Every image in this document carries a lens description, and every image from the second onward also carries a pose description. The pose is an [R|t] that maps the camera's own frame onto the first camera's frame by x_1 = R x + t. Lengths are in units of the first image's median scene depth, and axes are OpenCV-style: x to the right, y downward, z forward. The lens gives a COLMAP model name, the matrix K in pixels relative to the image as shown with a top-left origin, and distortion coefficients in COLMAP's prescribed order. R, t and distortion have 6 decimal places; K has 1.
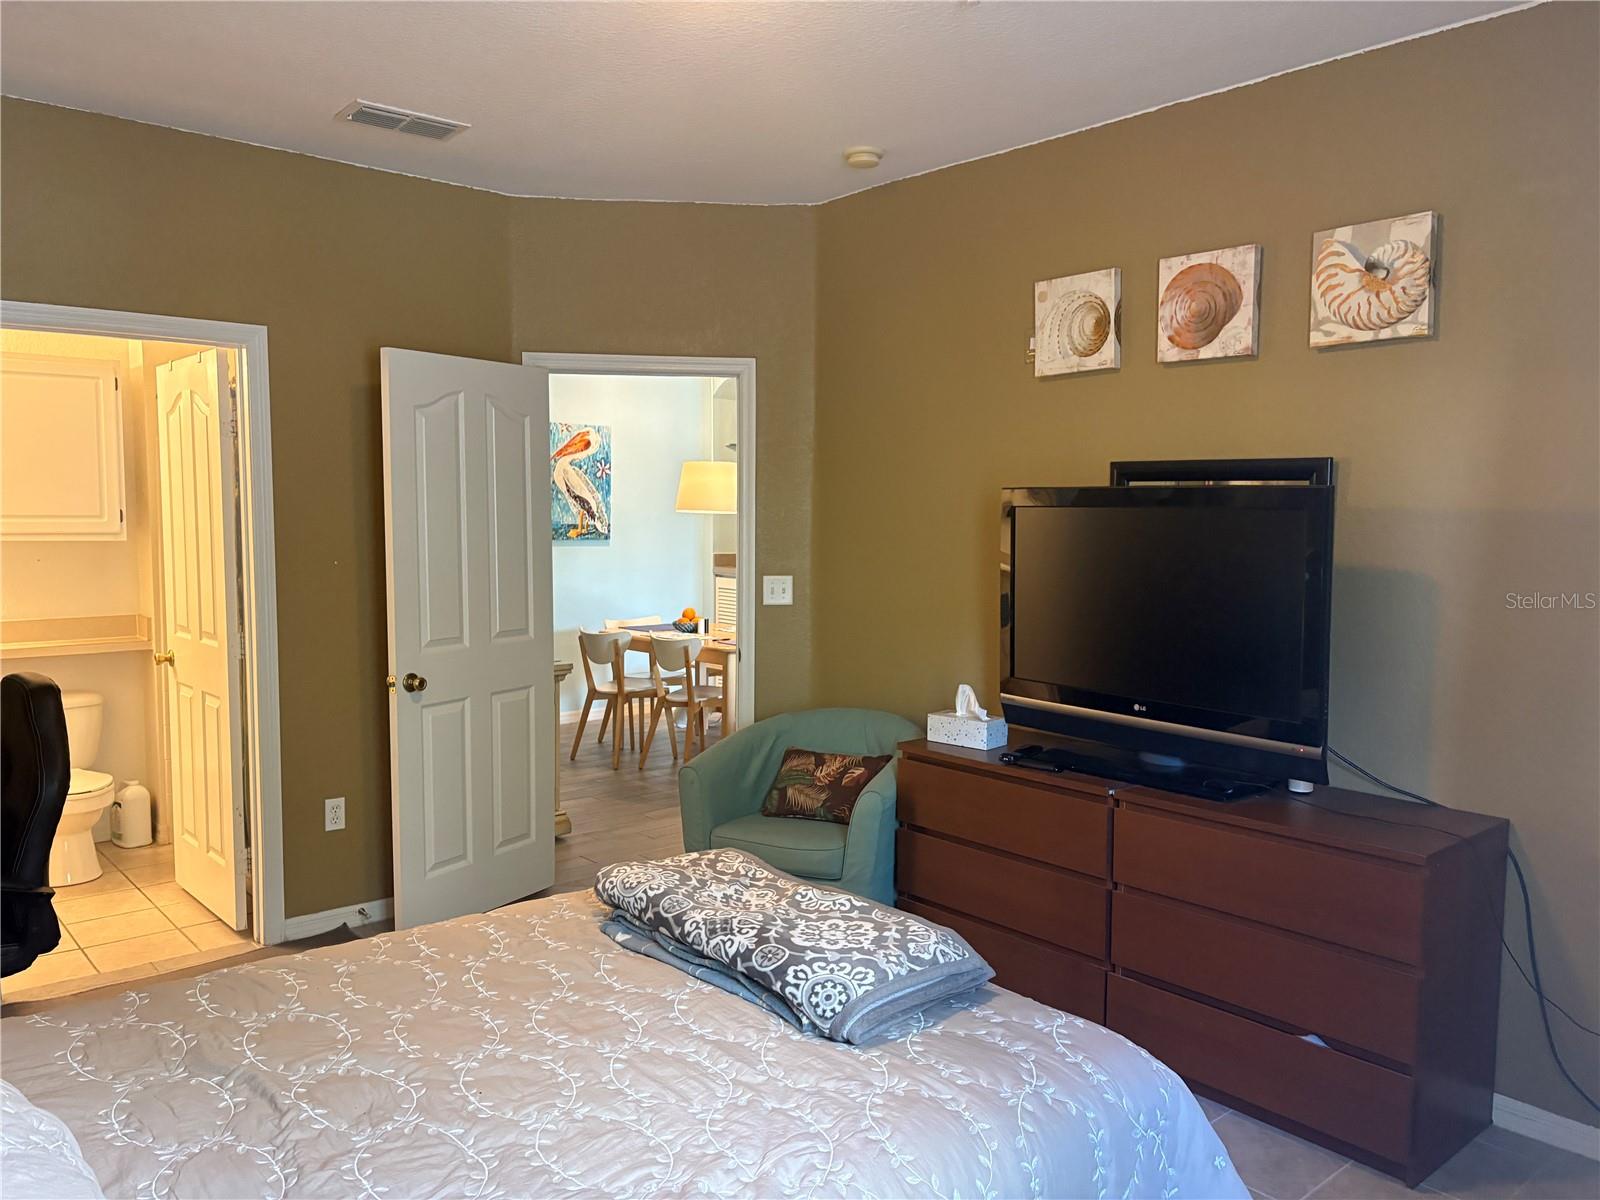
lens RADIAL K [[1209.1, 0, 802.3], [0, 1209.1, 595.5], [0, 0, 1]] dist [0.056654, -0.080407]
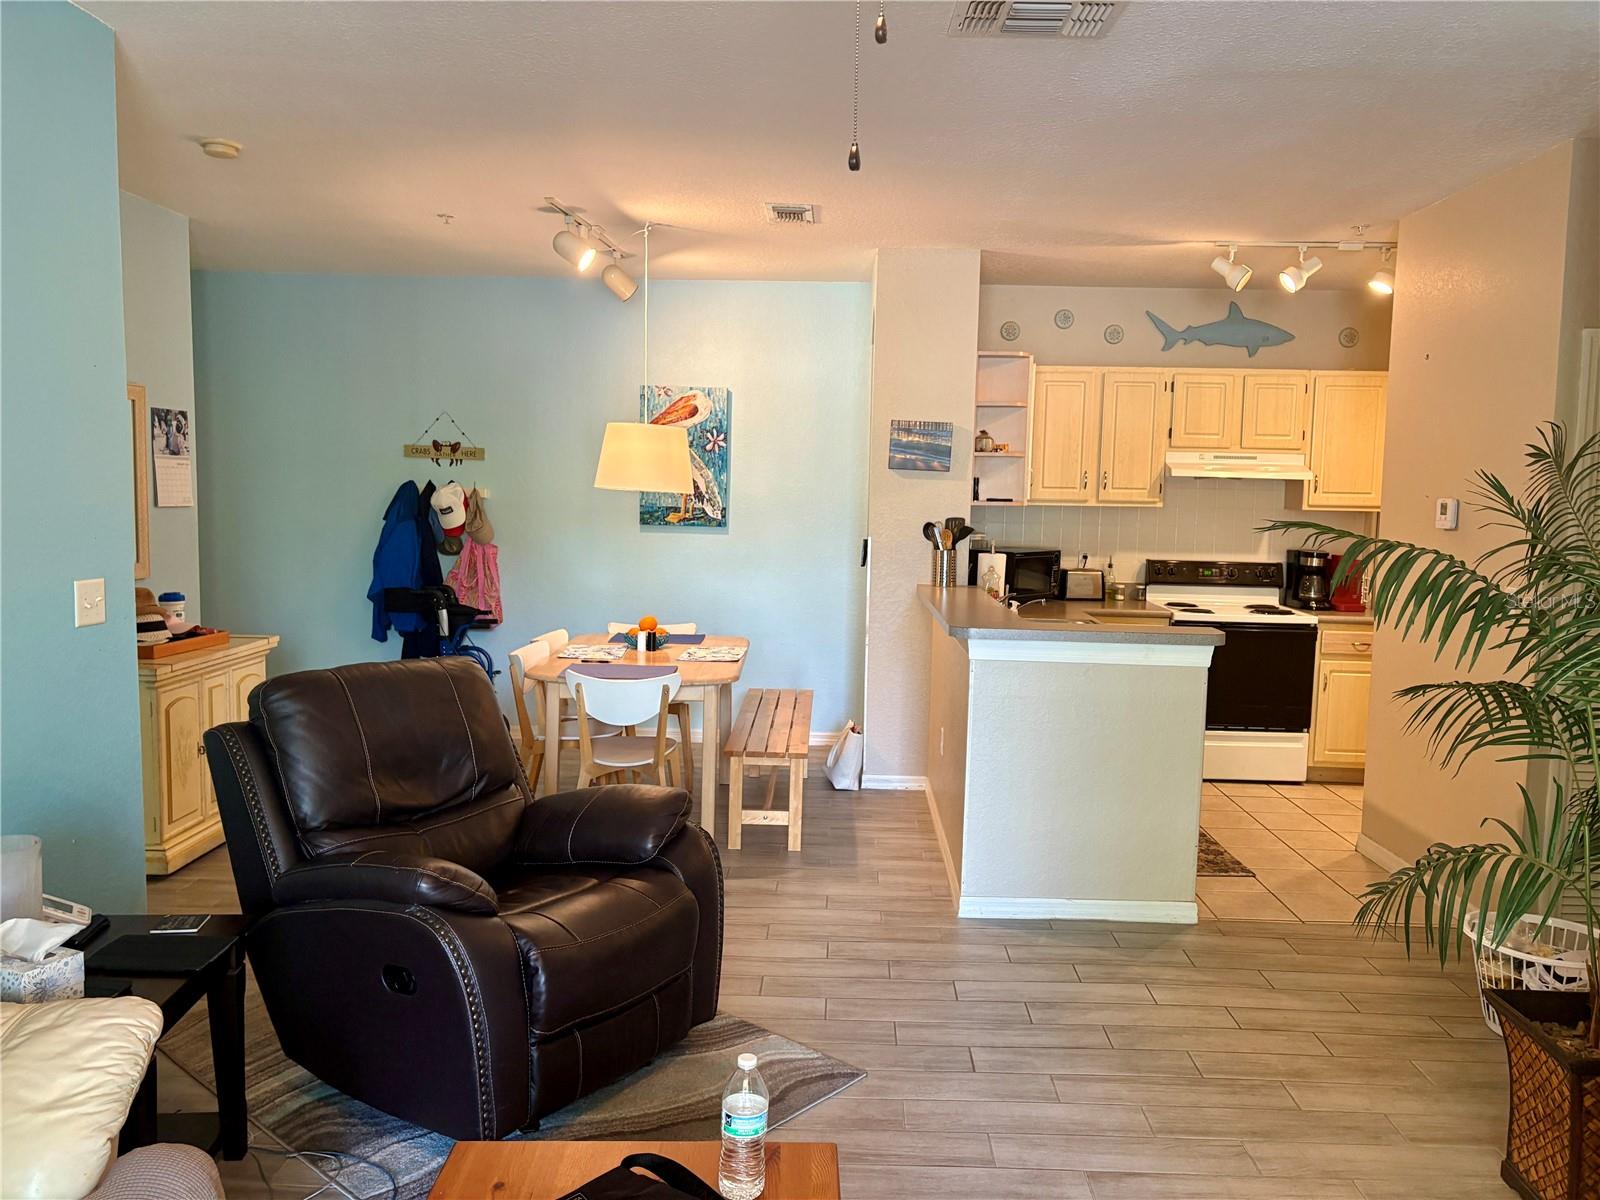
lens RADIAL K [[1209.1, 0, 823.0], [0, 1209.1, 609.3], [0, 0, 1]] dist [0.056654, -0.080407]
pose [[0.746019, 0.082011, -0.660856, 0.447897], [-0.065939, 0.996608, 0.049241, -0.035867], [0.662652, 0.006842, 0.748896, 0.437713]]
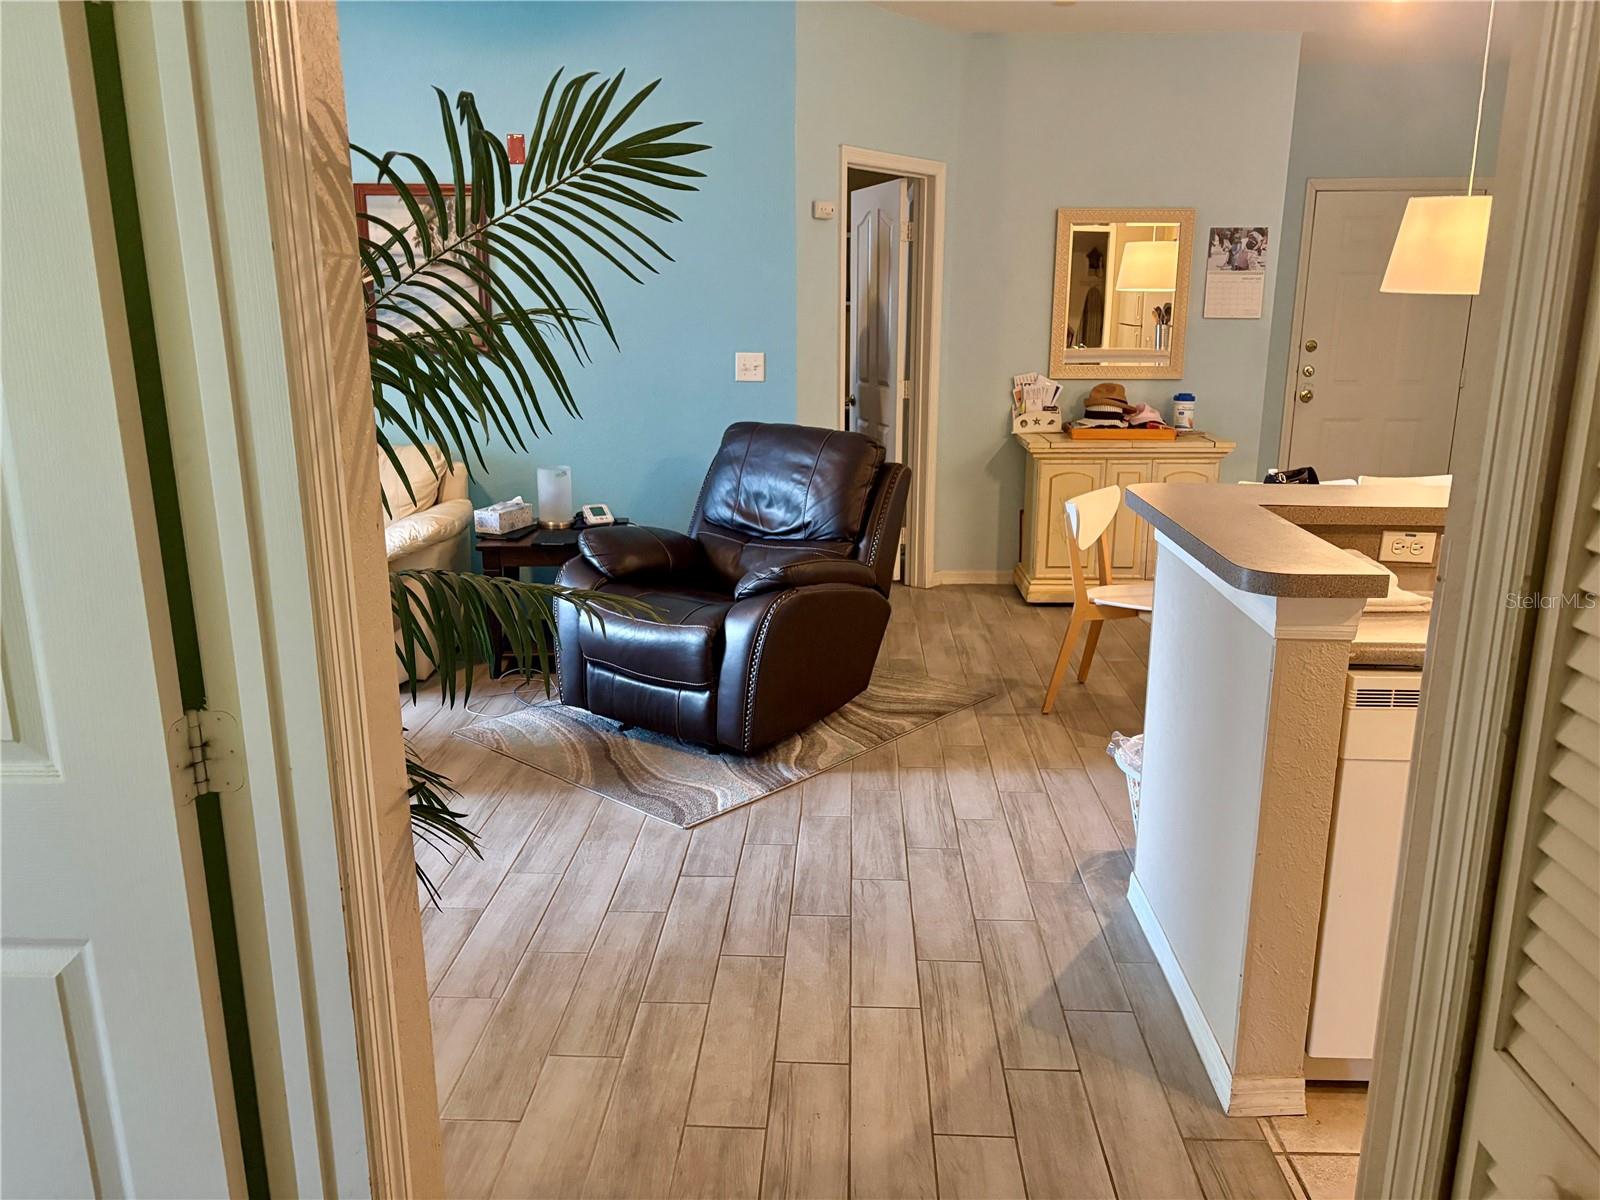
lens RADIAL K [[1209.1, 0, 806.3], [0, 1209.1, 598.1], [0, 0, 1]] dist [0.056654, -0.080407]
pose [[-0.678724, 0.174250, -0.713422, 0.472284], [-0.054407, 0.956843, 0.285465, -0.069517], [0.732375, 0.232568, -0.639952, 1.014547]]
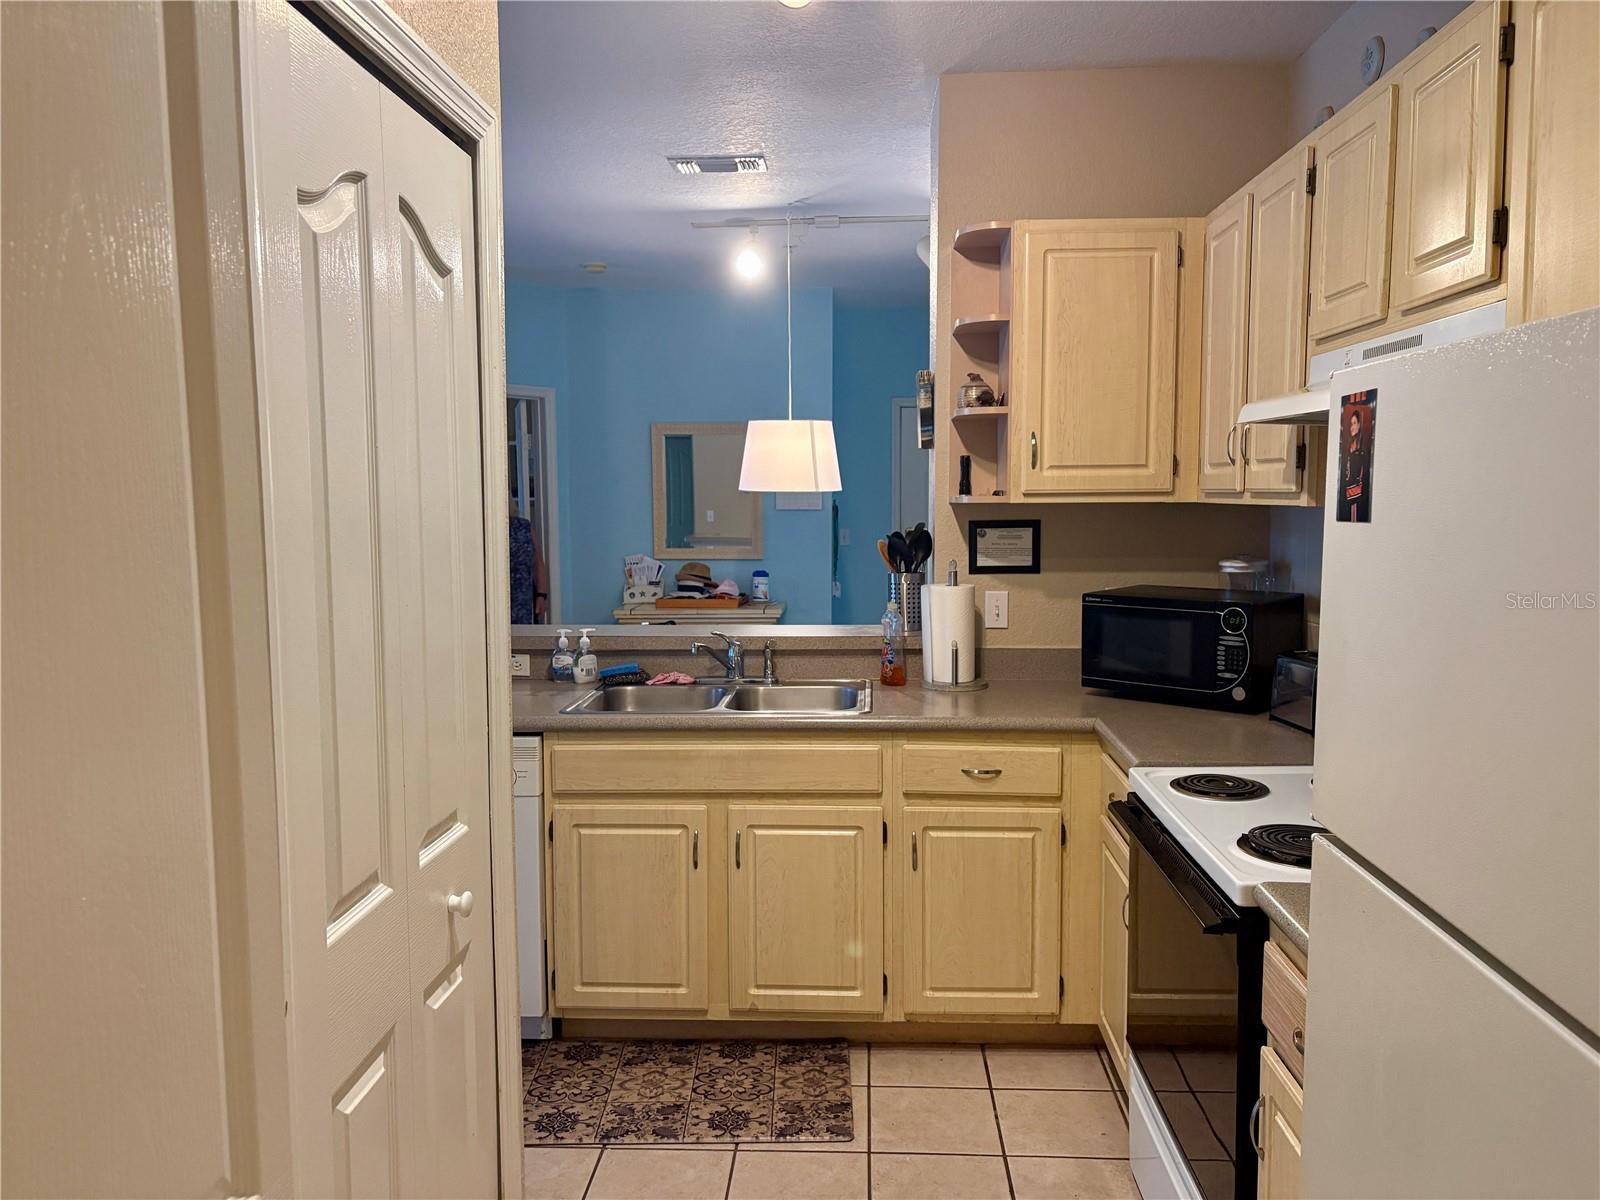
lens RADIAL K [[1209.1, 0, 809.1], [0, 1209.1, 587.6], [0, 0, 1]] dist [0.056654, -0.080407]
pose [[-0.685467, 0.060626, -0.725575, 0.385473], [-0.047720, 0.990644, 0.127857, -0.091585], [0.726538, 0.122266, -0.676161, 1.299002]]
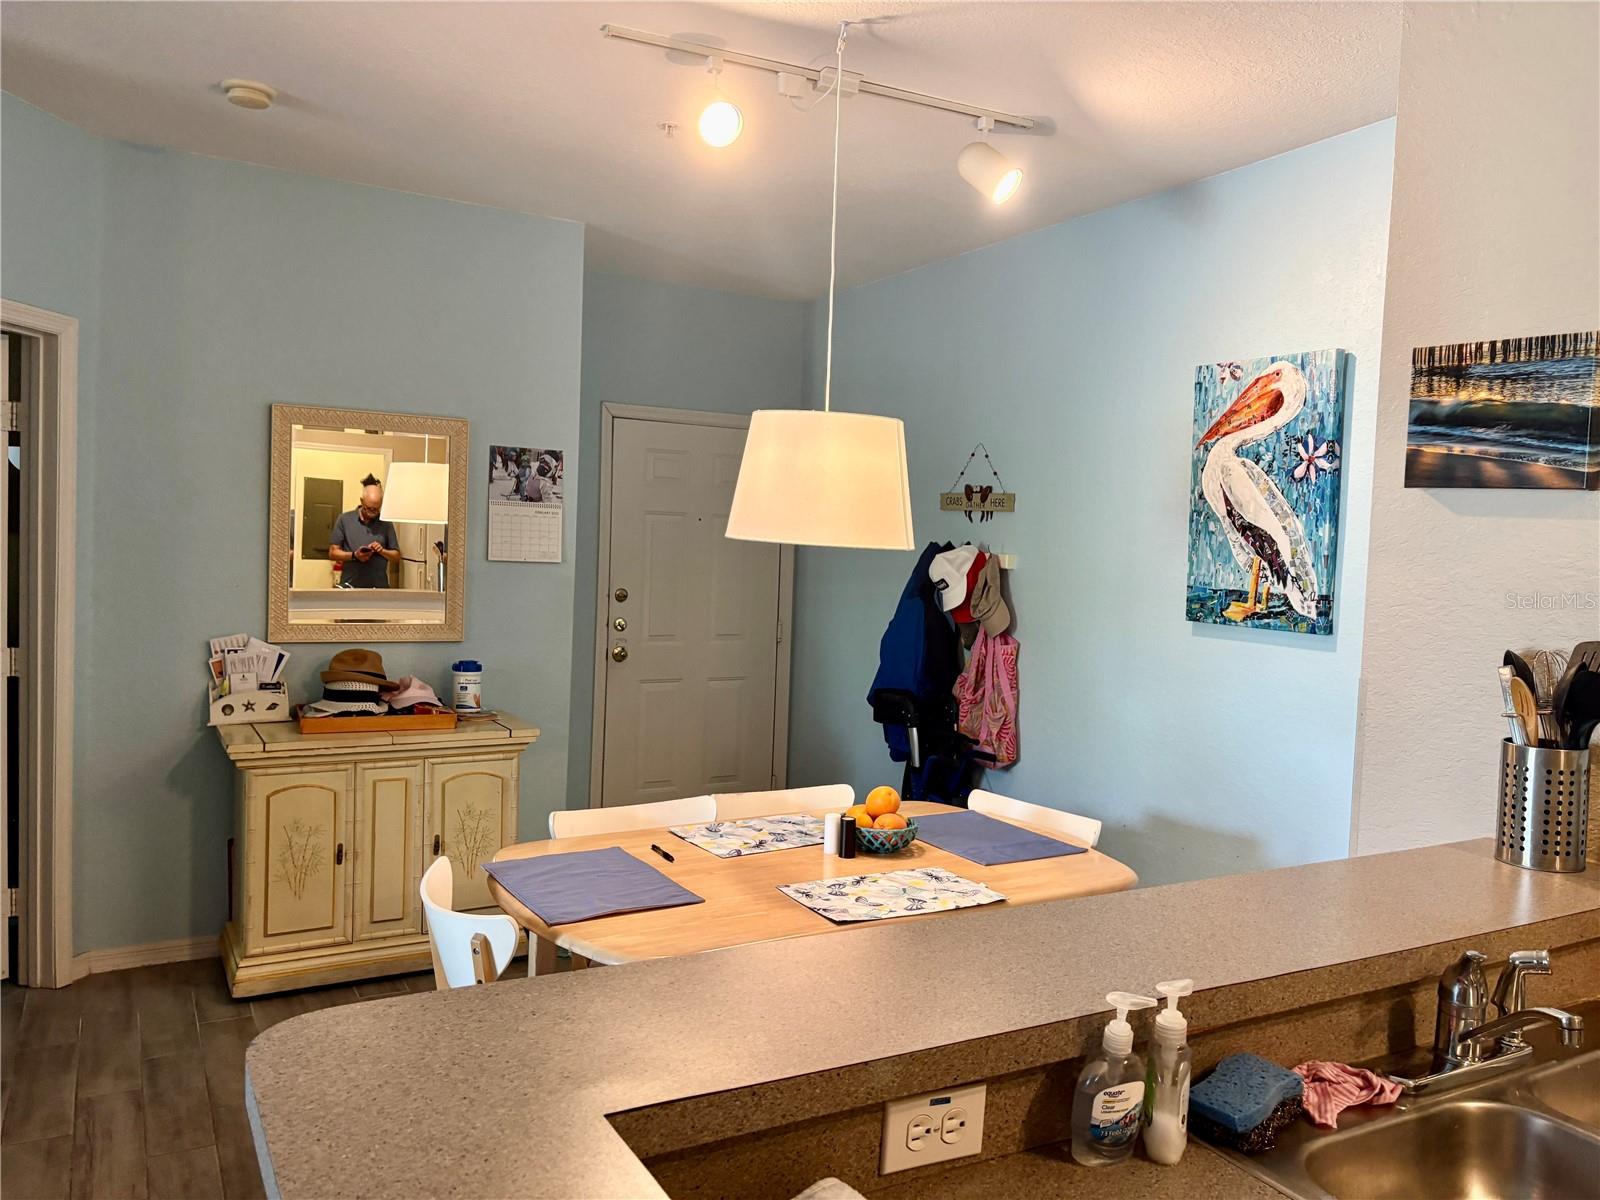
lens RADIAL K [[1209.1, 0, 802.2], [0, 1209.1, 595.5], [0, 0, 1]] dist [0.056654, -0.080407]
pose [[-0.195892, 0.035899, -0.979968, 0.269755], [-0.104832, 0.992836, 0.057325, -0.065340], [0.975006, 0.113961, -0.190725, 0.927071]]
